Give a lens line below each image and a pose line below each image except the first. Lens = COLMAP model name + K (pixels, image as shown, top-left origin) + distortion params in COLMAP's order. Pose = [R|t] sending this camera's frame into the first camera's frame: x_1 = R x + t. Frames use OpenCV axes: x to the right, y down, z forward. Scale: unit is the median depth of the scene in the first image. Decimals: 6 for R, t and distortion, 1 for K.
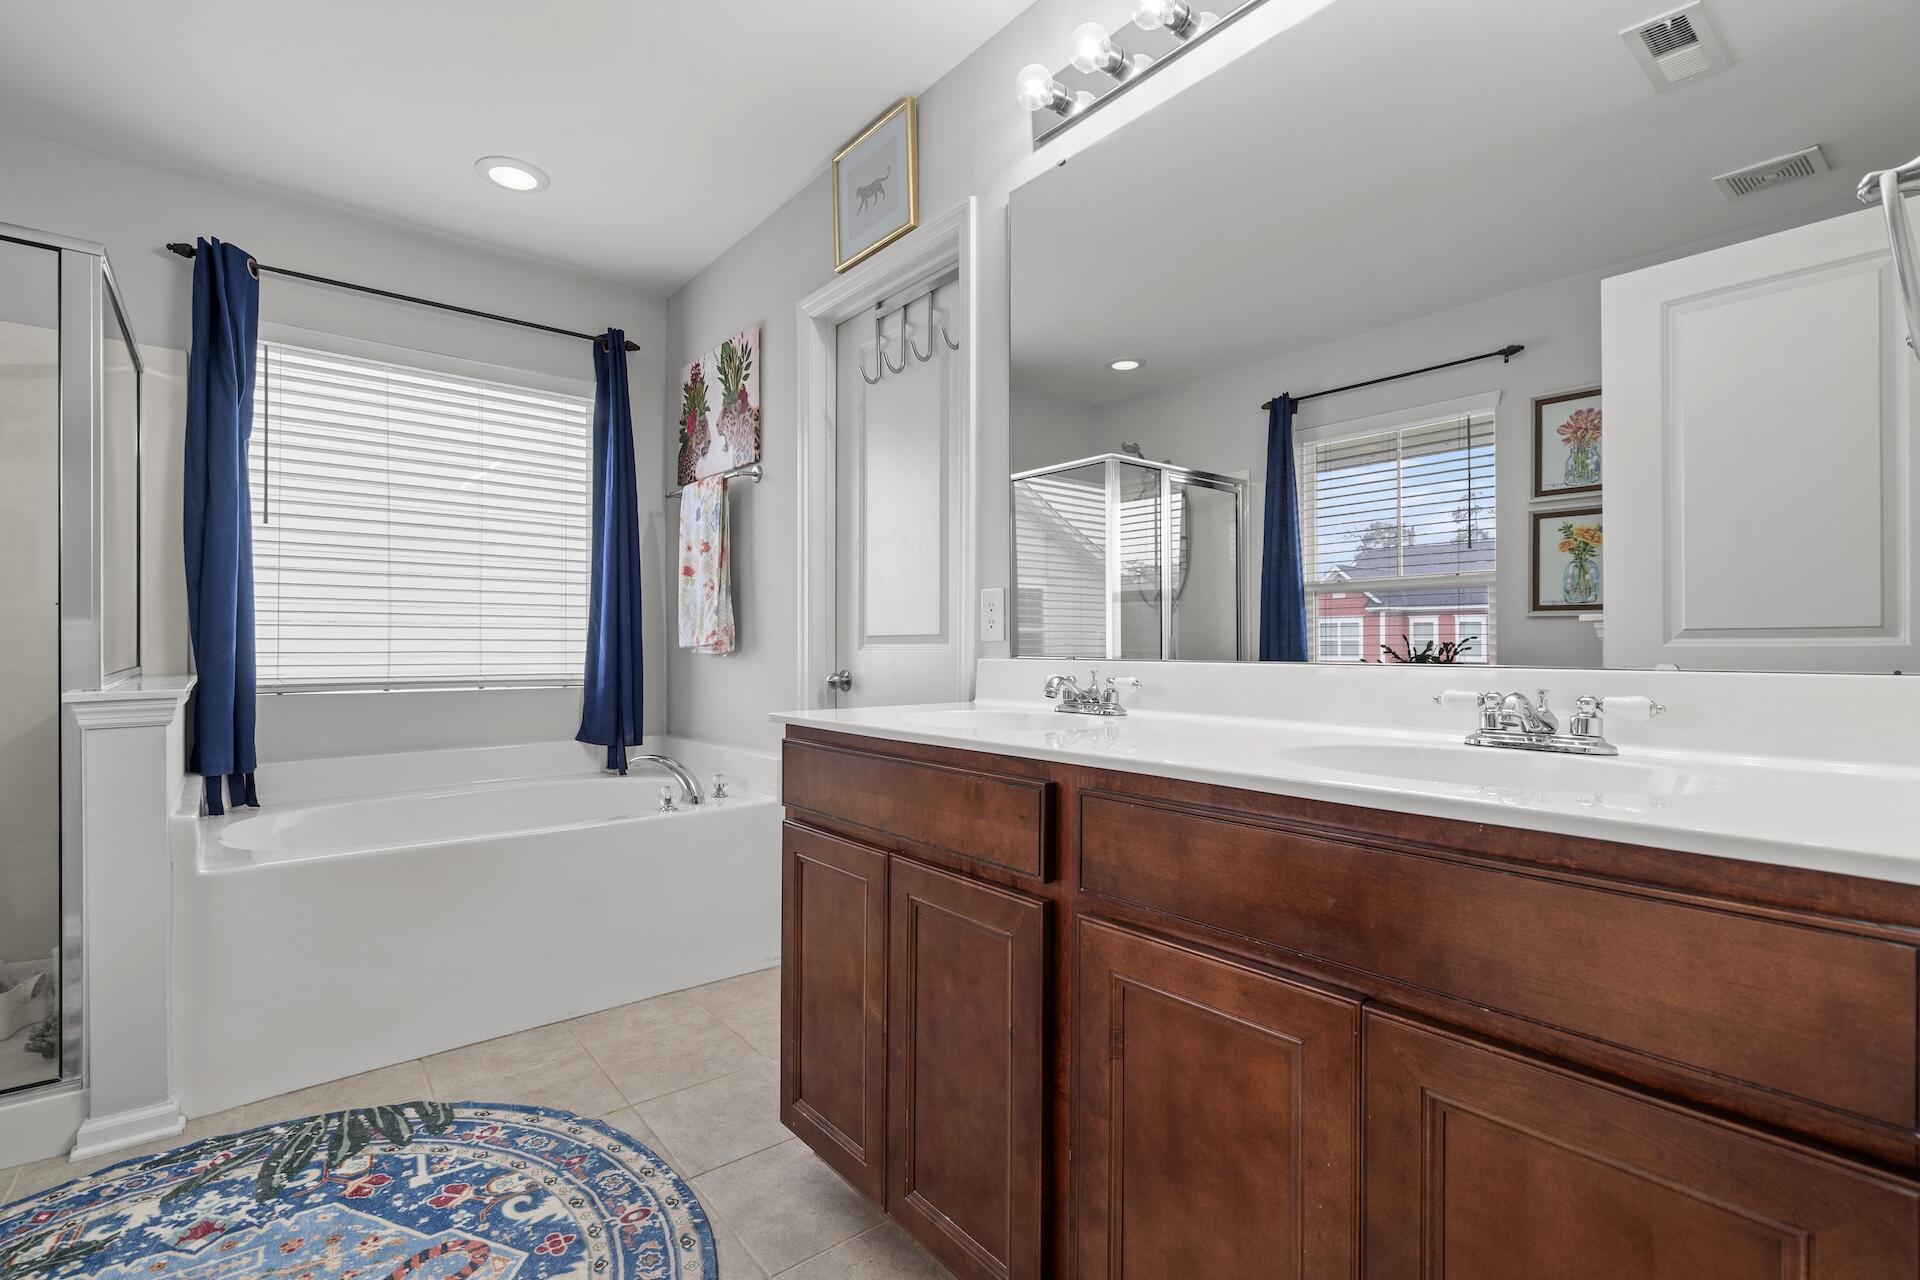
lens RADIAL K [[868.8, 0, 962.1], [0, 868.8, 647.9], [0, 0, 1]] dist [-0.000894, -0.000602]
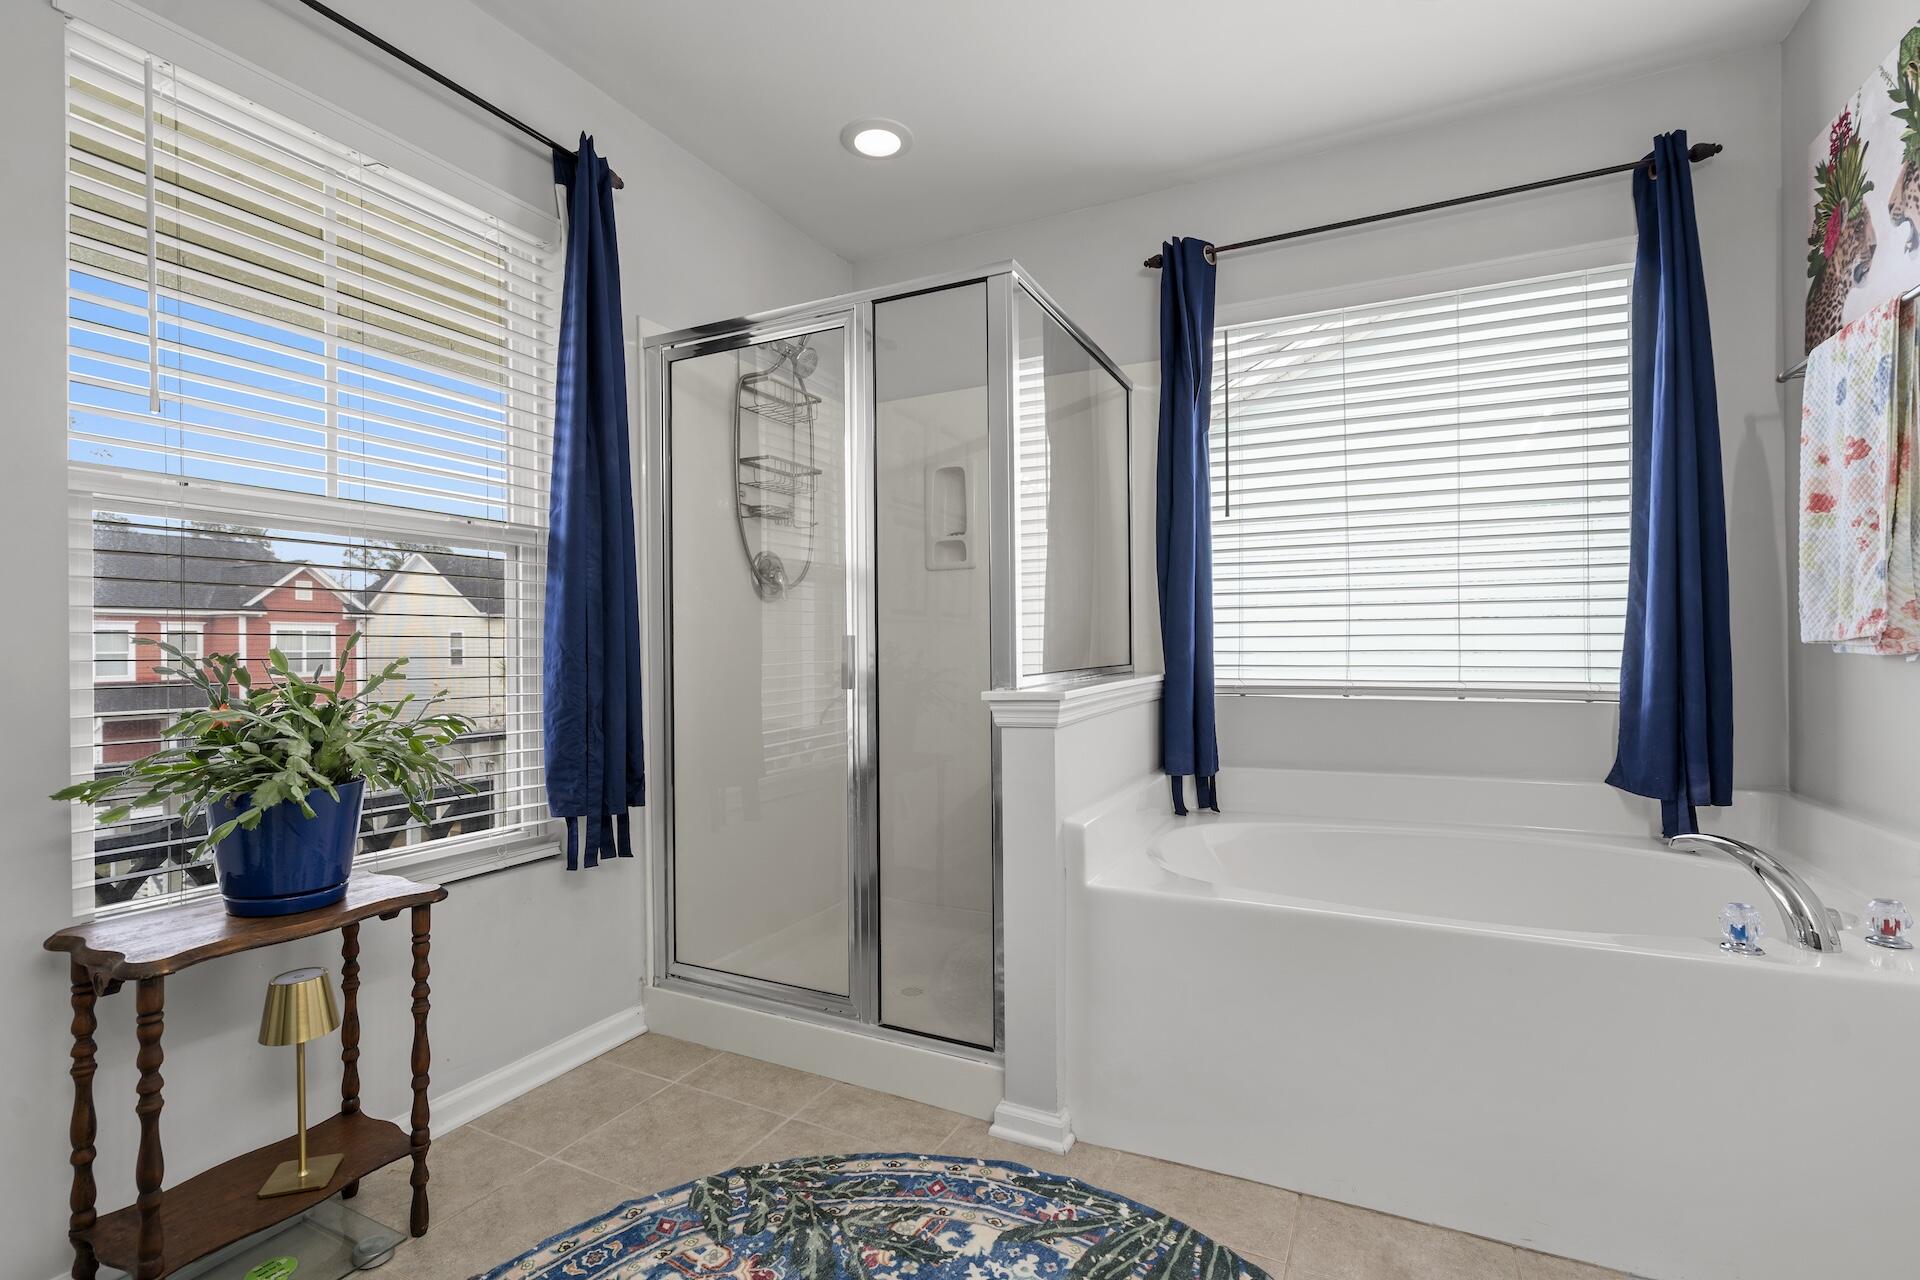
lens RADIAL K [[868.8, 0, 962.1], [0, 868.8, 647.9], [0, 0, 1]] dist [-0.000894, -0.000602]
pose [[0.405043, -0.002185, -0.914295, -0.043820], [0.006907, 0.999976, 0.000670, -0.001590], [0.914272, -0.006586, 0.405048, 0.341612]]
